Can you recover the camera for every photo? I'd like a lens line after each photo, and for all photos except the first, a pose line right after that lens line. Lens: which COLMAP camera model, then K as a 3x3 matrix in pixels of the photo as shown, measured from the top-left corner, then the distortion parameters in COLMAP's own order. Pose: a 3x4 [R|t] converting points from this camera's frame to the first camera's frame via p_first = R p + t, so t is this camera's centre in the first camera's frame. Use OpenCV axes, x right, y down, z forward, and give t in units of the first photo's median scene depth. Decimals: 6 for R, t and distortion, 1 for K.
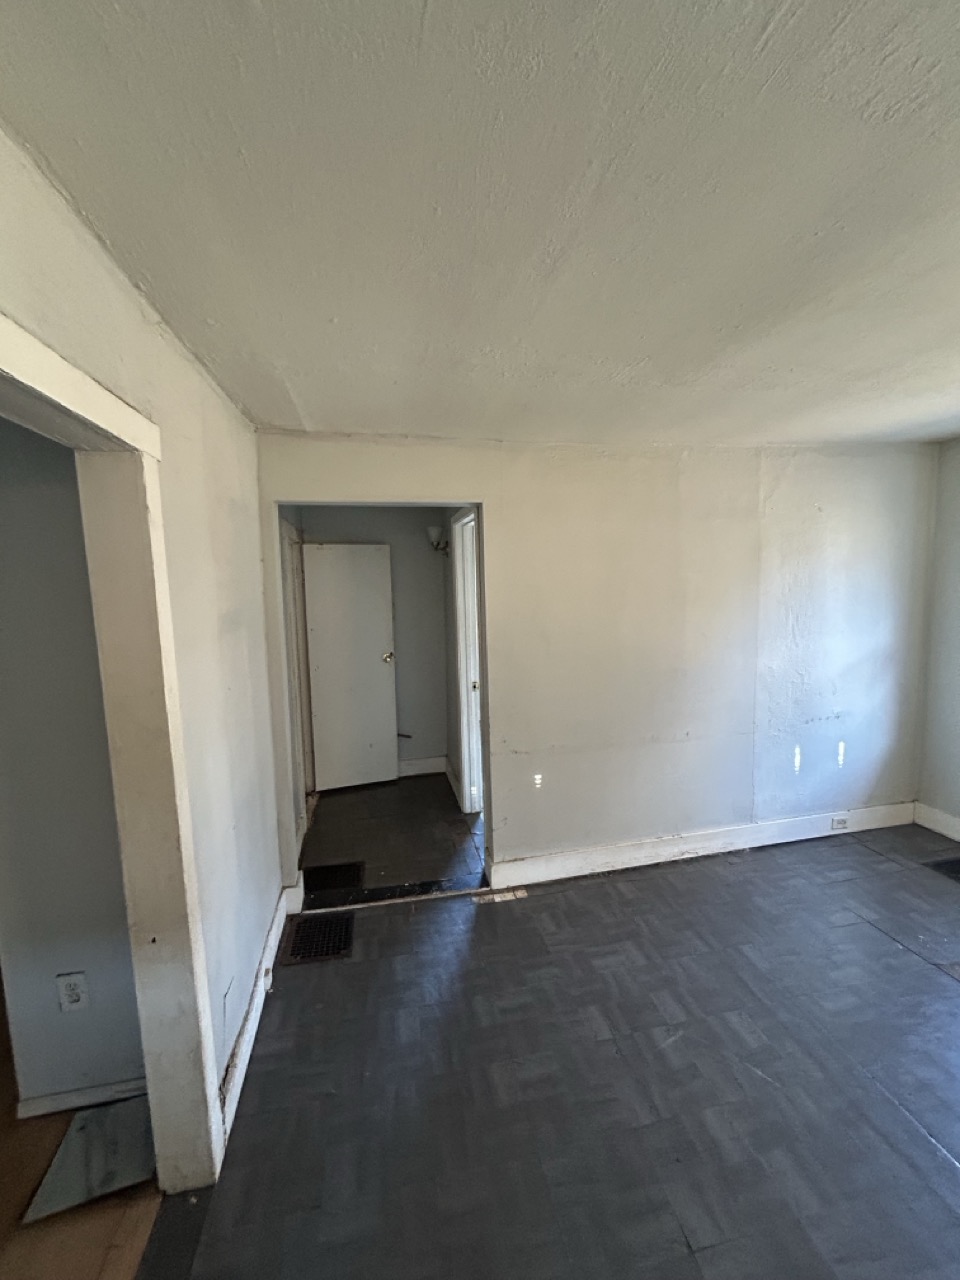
lens RADIAL K [[520.7, 0, 476.0], [0, 520.7, 642.0], [0, 0, 1]] dist [-0.000022, 0.000179]
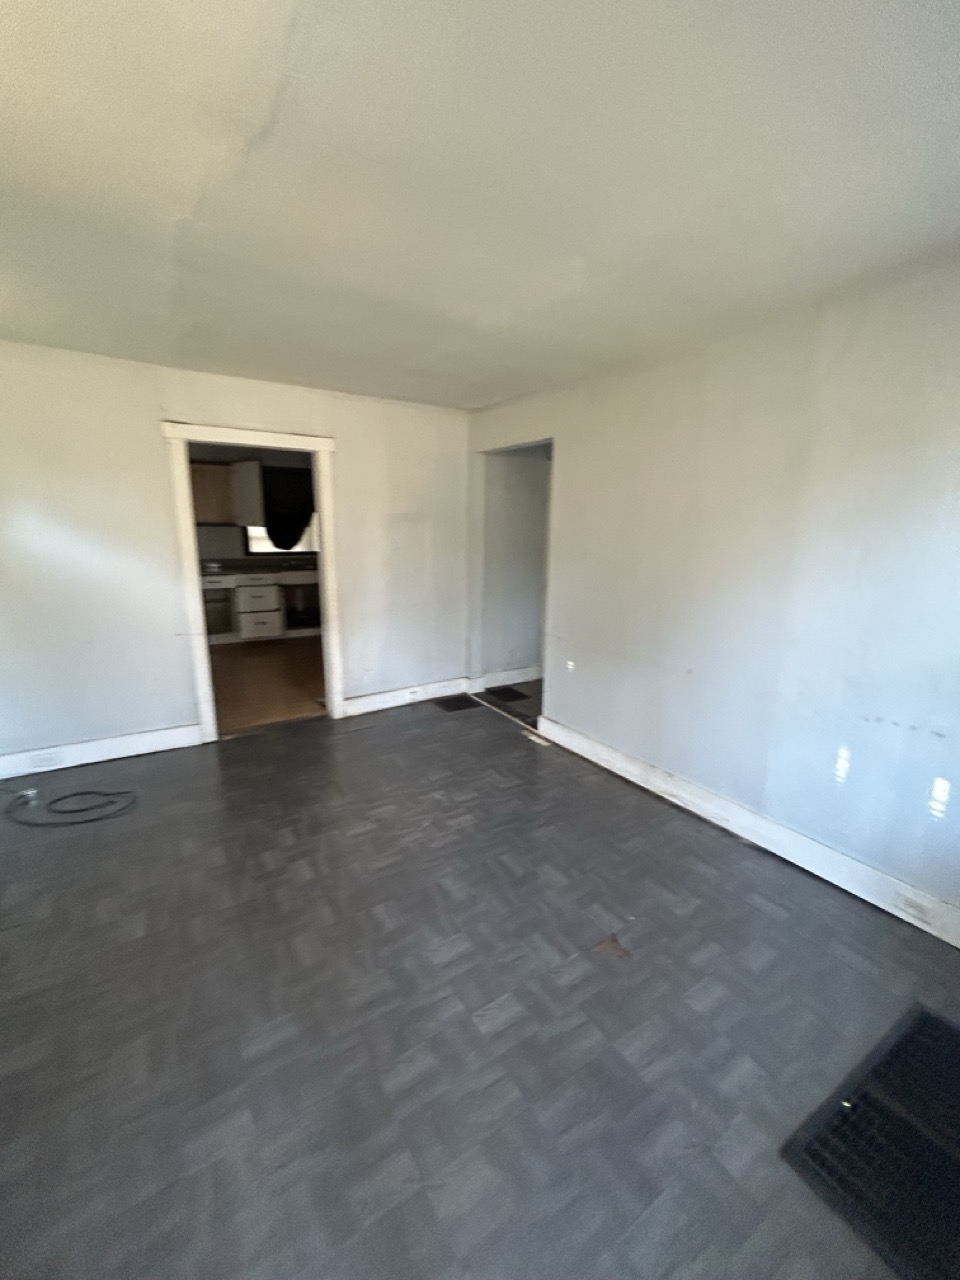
lens RADIAL K [[520.7, 0, 484.5], [0, 520.7, 639.5], [0, 0, 1]] dist [-0.000022, 0.000179]
pose [[0.364722, 0.229178, -0.902472, 1.087563], [-0.132142, 0.972166, 0.193473, -0.005325], [0.921692, 0.048691, 0.384854, 0.321093]]
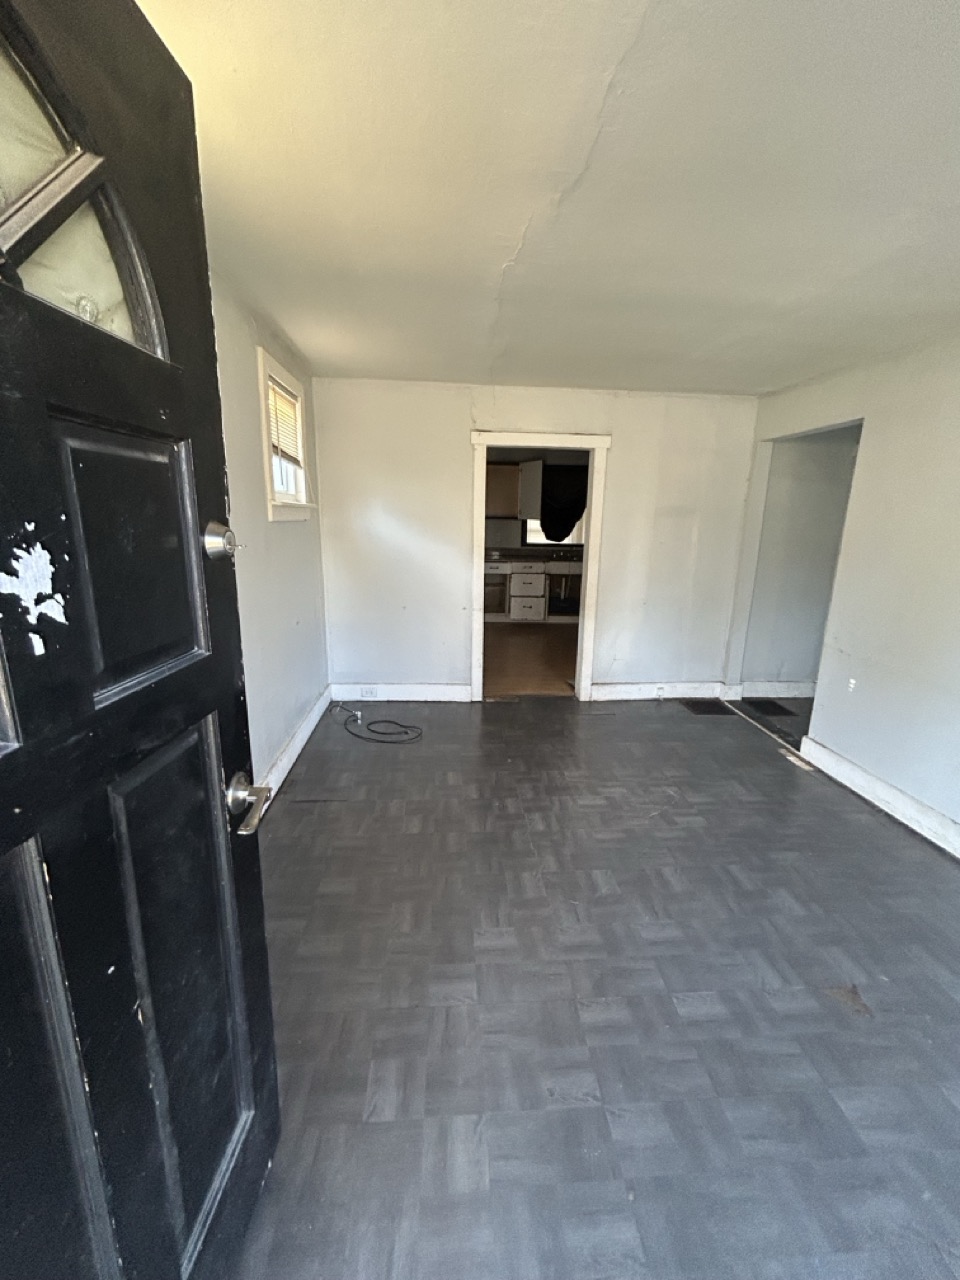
lens RADIAL K [[520.7, 0, 485.5], [0, 520.7, 645.5], [0, 0, 1]] dist [-0.000022, 0.000179]
pose [[-0.122073, 0.262104, -0.957288, 1.145622], [-0.133812, 0.951349, 0.277541, -0.003437], [0.983459, 0.161977, -0.081062, 0.325286]]
